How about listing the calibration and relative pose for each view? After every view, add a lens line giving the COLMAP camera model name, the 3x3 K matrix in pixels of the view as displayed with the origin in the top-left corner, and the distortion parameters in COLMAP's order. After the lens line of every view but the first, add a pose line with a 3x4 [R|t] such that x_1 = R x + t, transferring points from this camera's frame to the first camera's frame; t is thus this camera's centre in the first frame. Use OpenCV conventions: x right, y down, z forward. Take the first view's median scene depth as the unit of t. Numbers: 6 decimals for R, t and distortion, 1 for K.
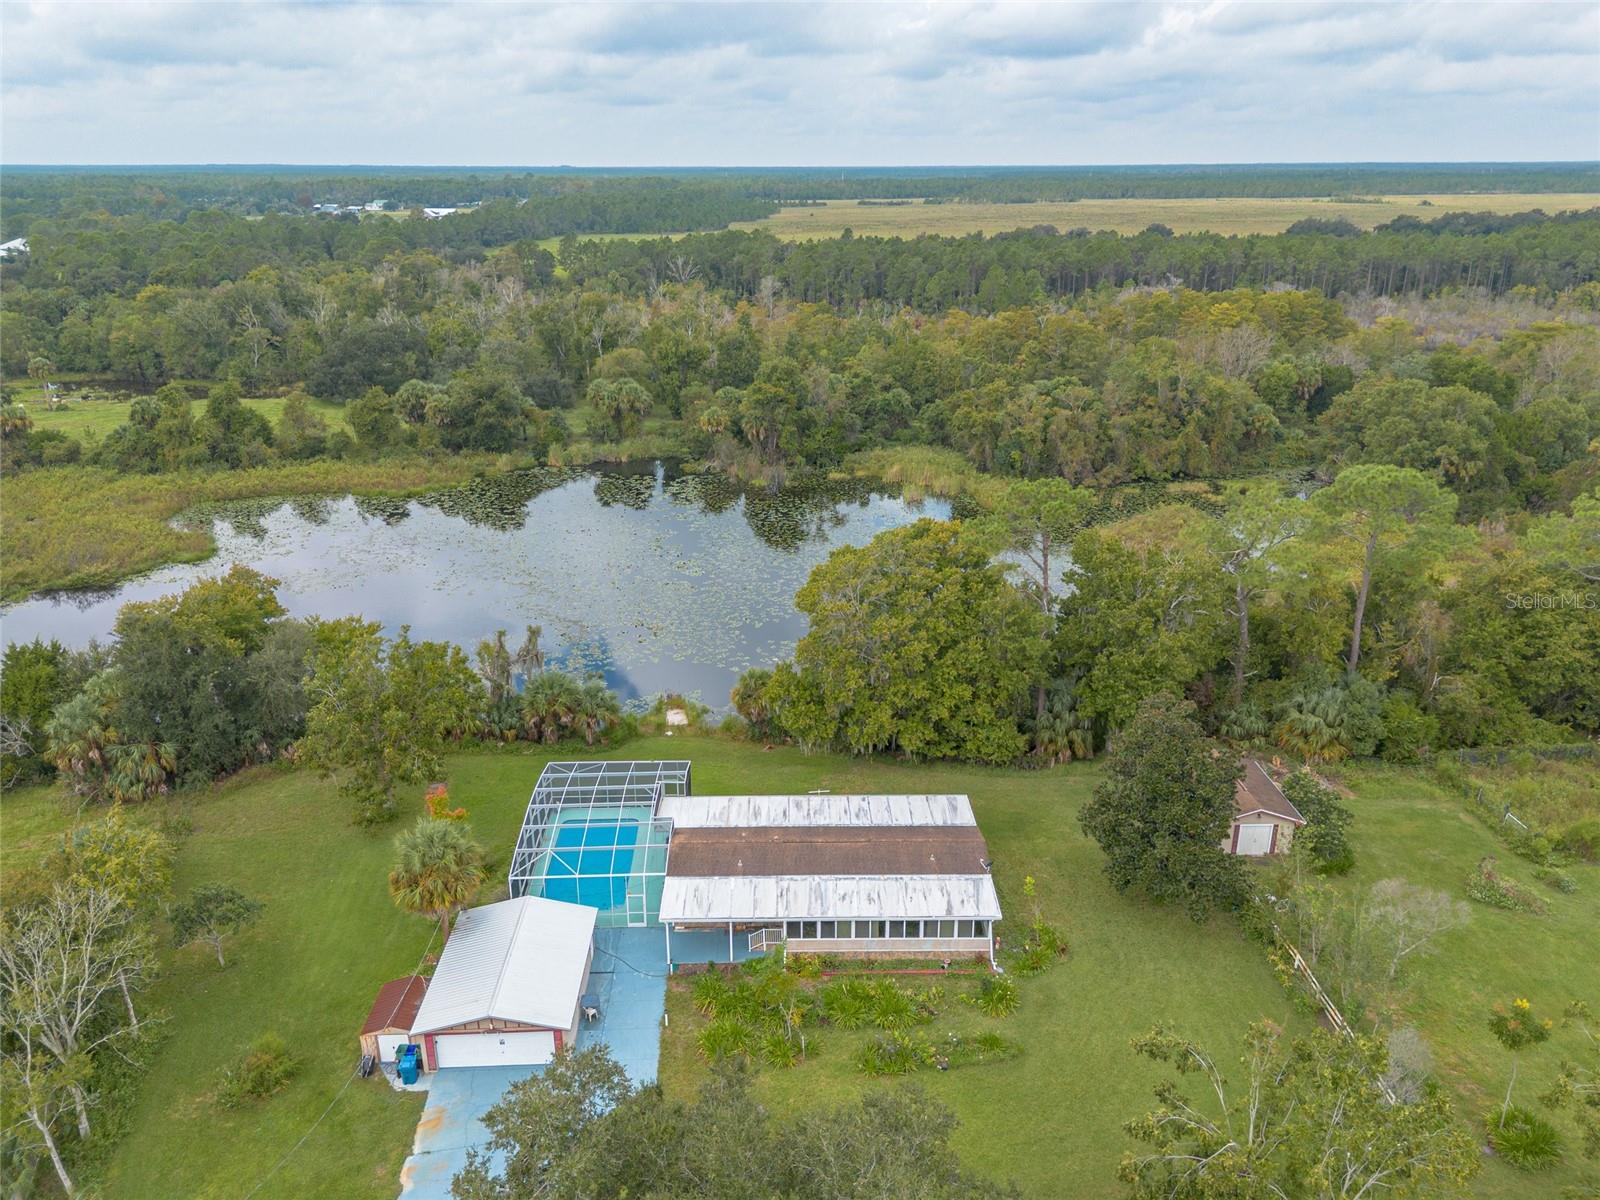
lens RADIAL K [[1154.0, 0, 800.4], [0, 1154.0, 603.6], [0, 0, 1]] dist [0.071960, -0.055974]
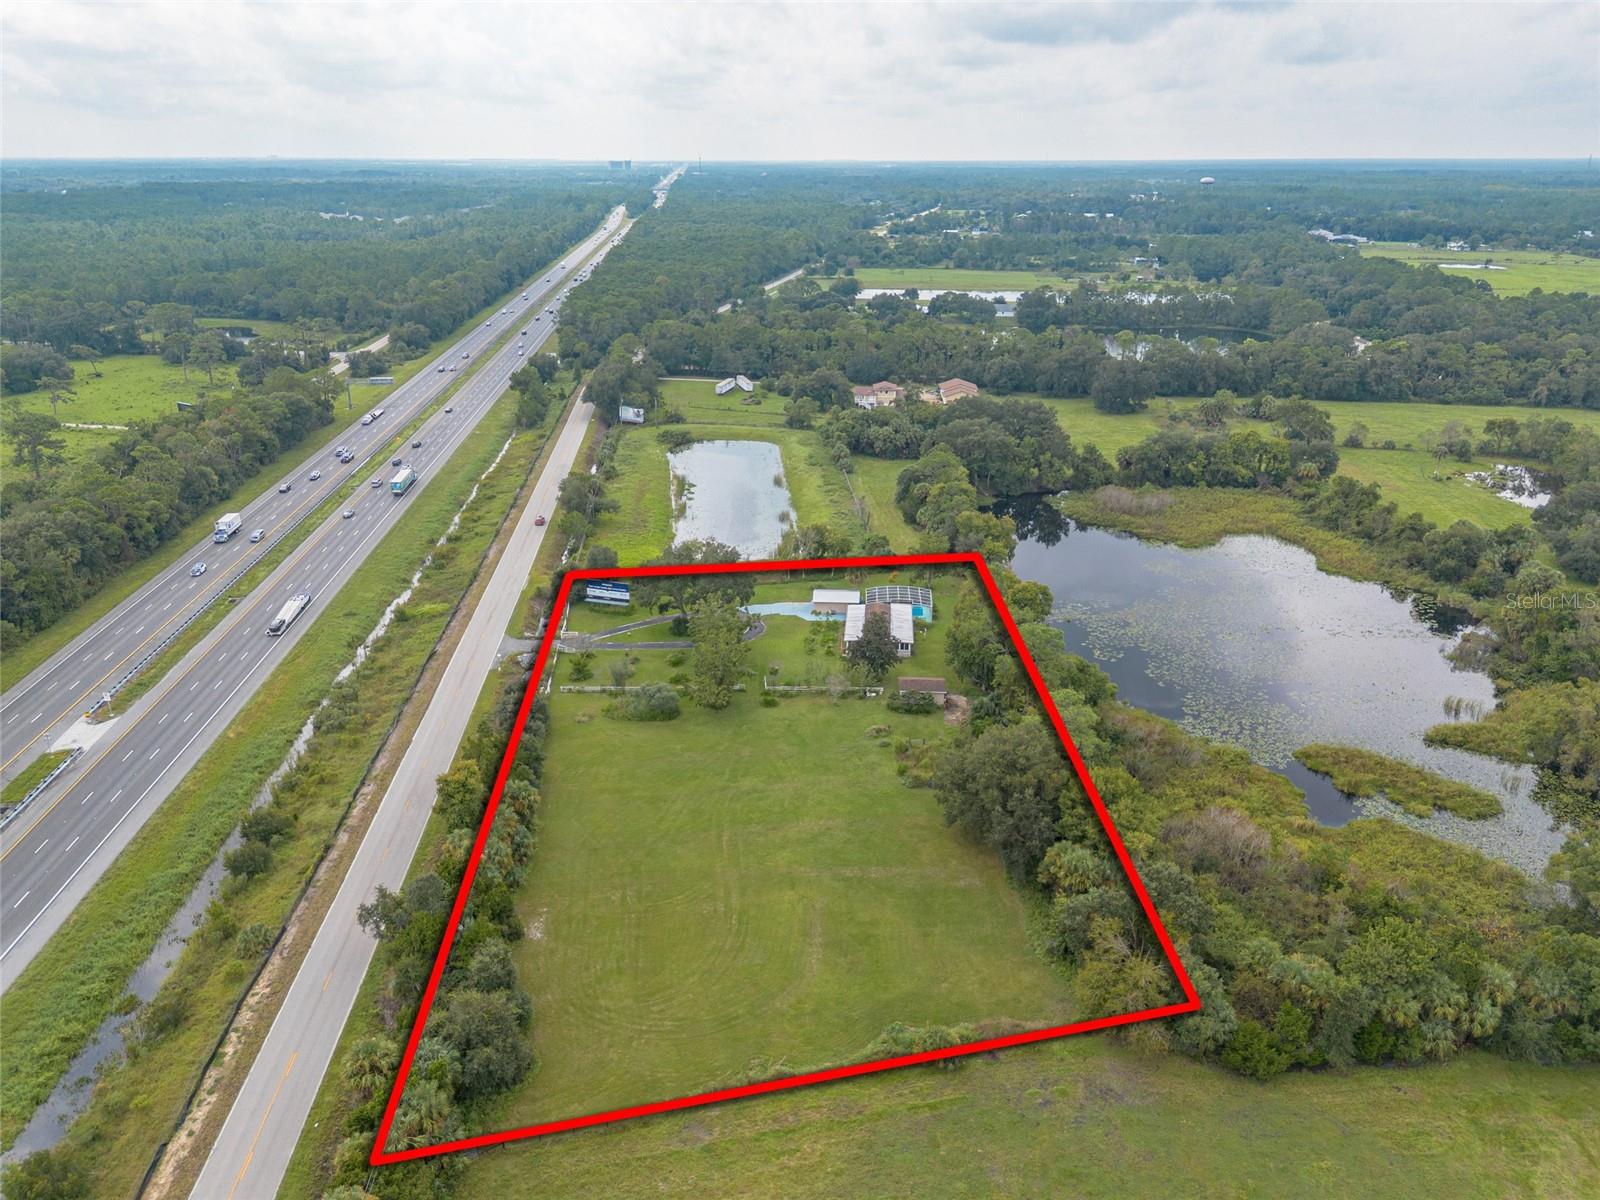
lens RADIAL K [[1167.1, 0, 800.0], [0, 1167.1, 600.0], [0, 0, 1]] dist [0.080675, -0.067247]
pose [[-0.082169, 0.355799, -0.930943, 1.240312], [-0.354766, 0.862473, 0.360944, -0.382908], [0.931337, 0.359926, 0.055357, 0.234659]]
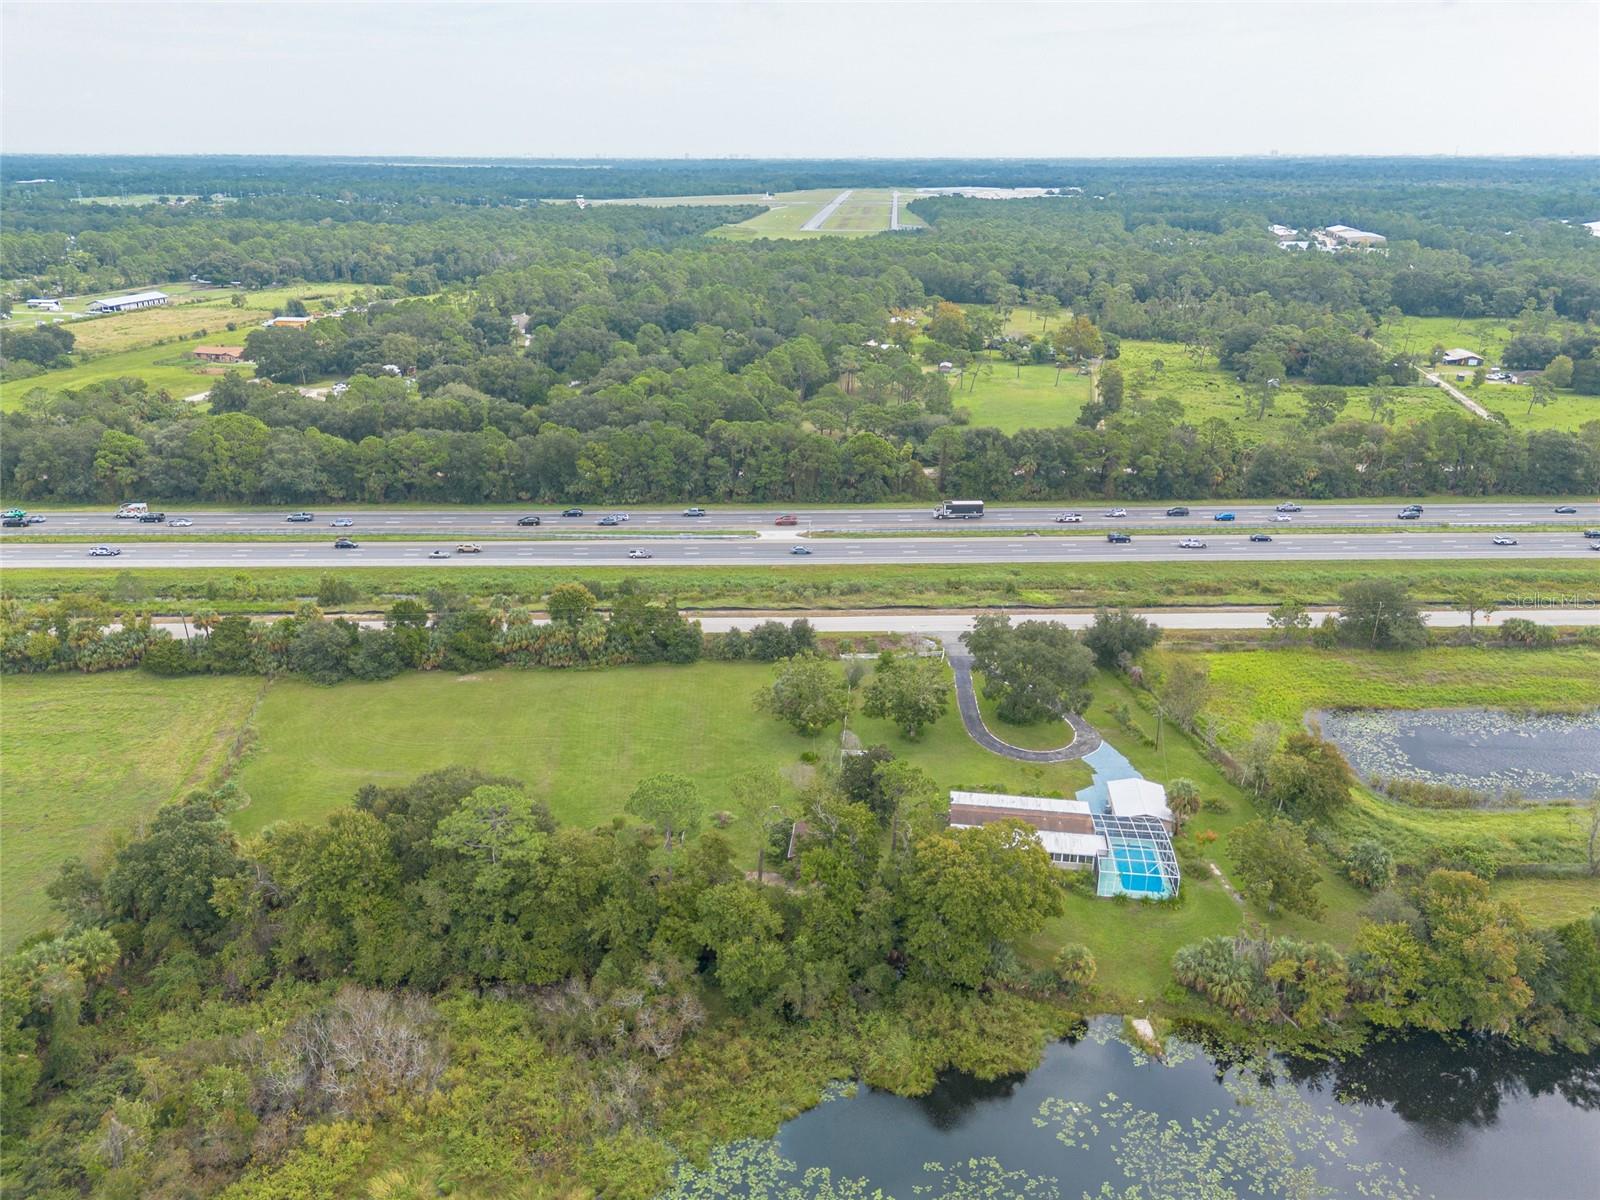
lens RADIAL K [[1147.6, 0, 801.5], [0, 1147.6, 598.0], [0, 0, 1]] dist [0.081271, -0.087549]
pose [[-0.990538, -0.048476, 0.128390, 0.071241], [0.049781, 0.744900, 0.665316, -0.646689], [-0.127890, 0.665412, -0.735439, 0.964482]]
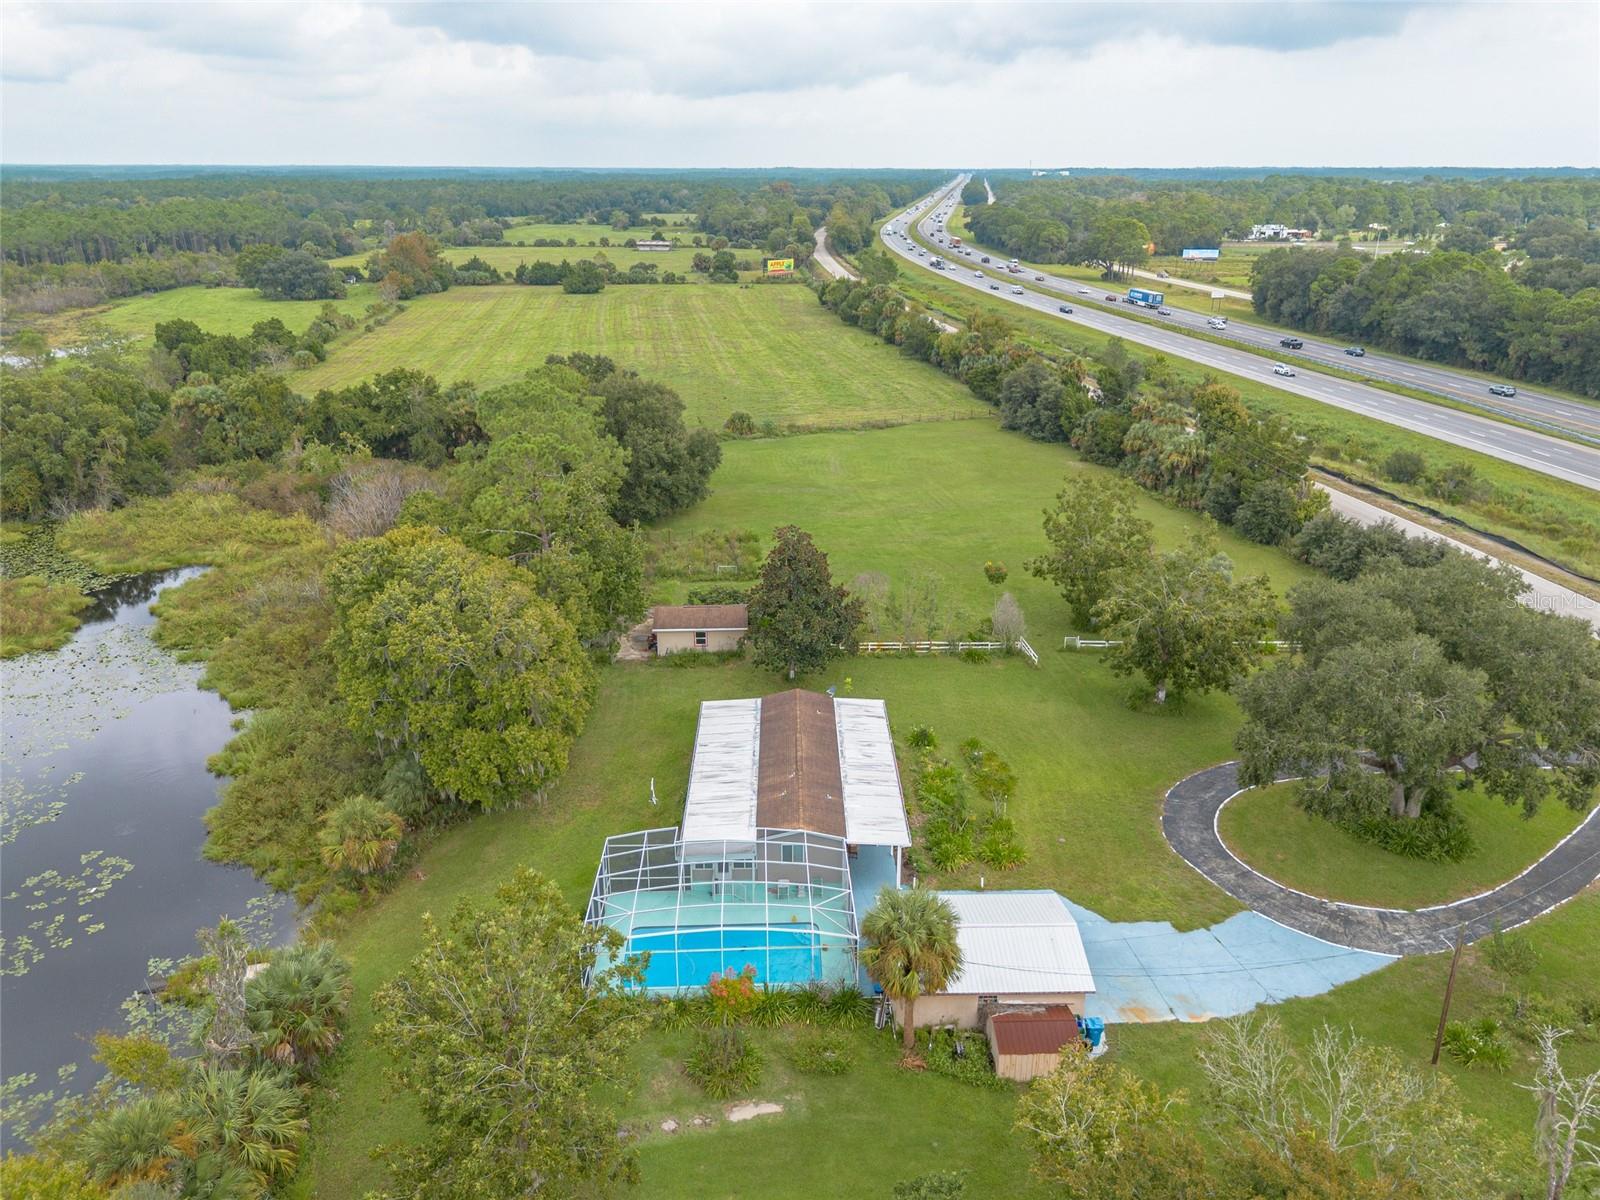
lens RADIAL K [[1156.1, 0, 800.0], [0, 1156.1, 600.0], [0, 0, 1]] dist [0.064622, -0.059793]
pose [[-0.007024, -0.346459, 0.938039, -0.369803], [0.353113, 0.876770, 0.326474, -0.105726], [-0.935554, 0.333527, 0.116180, 0.328670]]
